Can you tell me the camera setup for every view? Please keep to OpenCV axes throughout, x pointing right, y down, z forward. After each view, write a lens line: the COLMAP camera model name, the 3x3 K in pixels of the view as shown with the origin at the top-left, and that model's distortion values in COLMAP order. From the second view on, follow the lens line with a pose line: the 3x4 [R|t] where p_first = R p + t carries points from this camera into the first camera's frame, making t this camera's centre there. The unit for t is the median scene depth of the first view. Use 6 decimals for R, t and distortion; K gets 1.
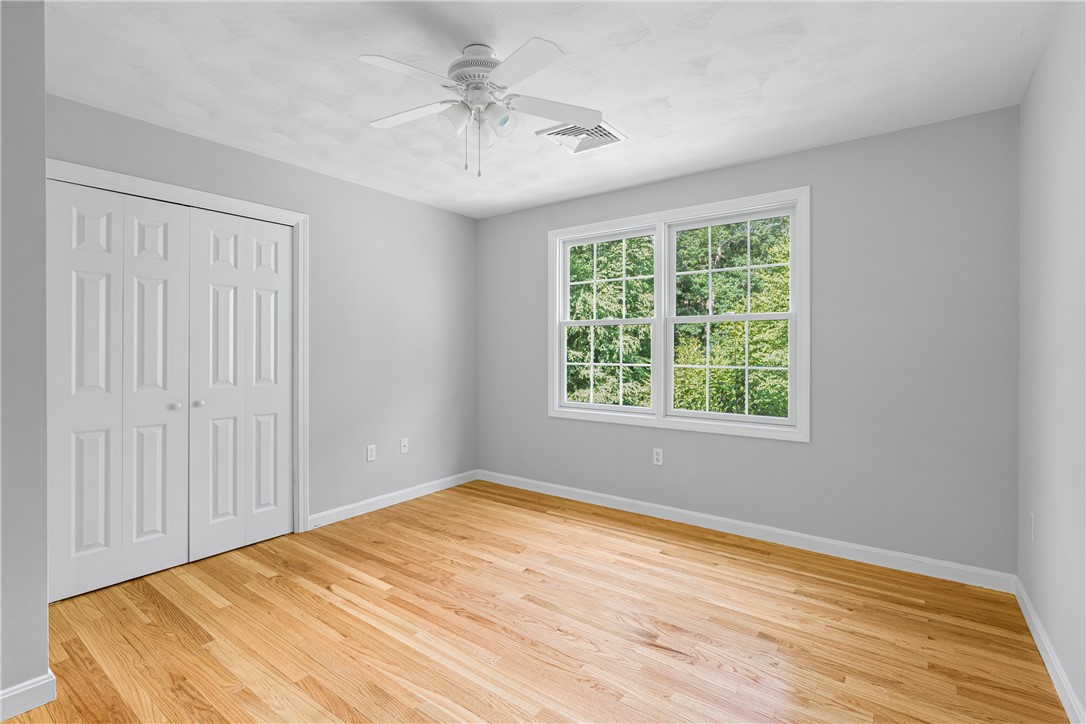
lens RADIAL K [[488.3, 0, 533.0], [0, 488.3, 357.6], [0, 0, 1]] dist [-0.010631, 0.003951]
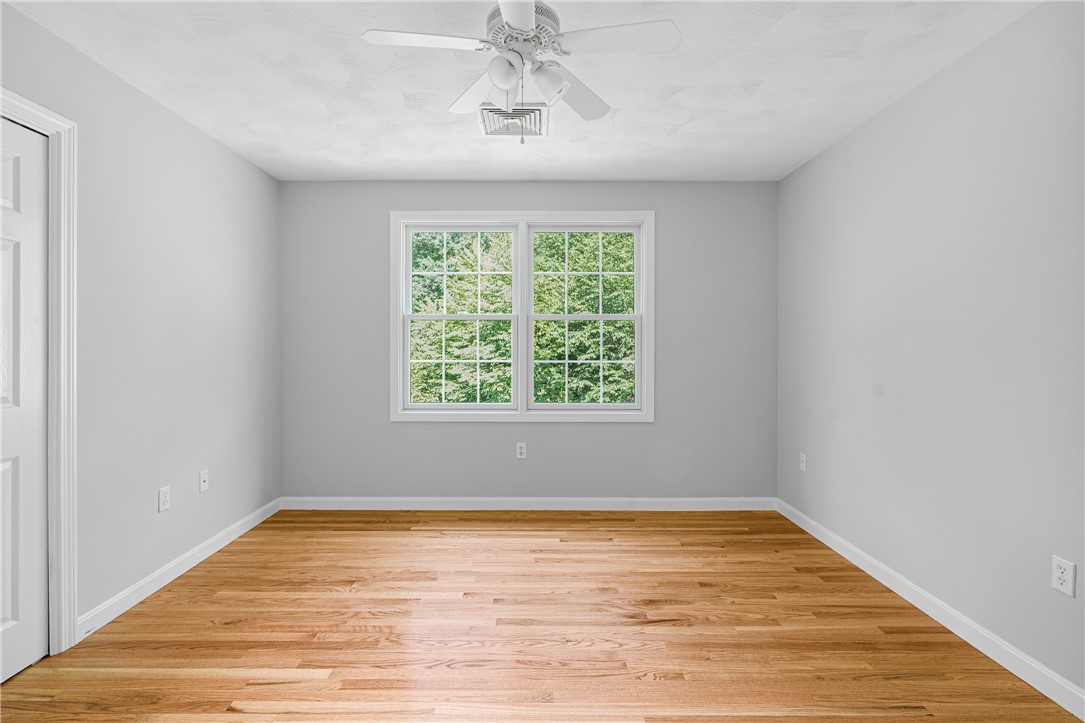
lens RADIAL K [[487.8, 0, 535.7], [0, 487.8, 355.7], [0, 0, 1]] dist [-0.010631, 0.003951]
pose [[0.806393, -0.012155, 0.591255, -0.396006], [0.009321, 0.999926, 0.007844, -0.003882], [-0.591307, -0.000814, 0.806446, 0.194763]]
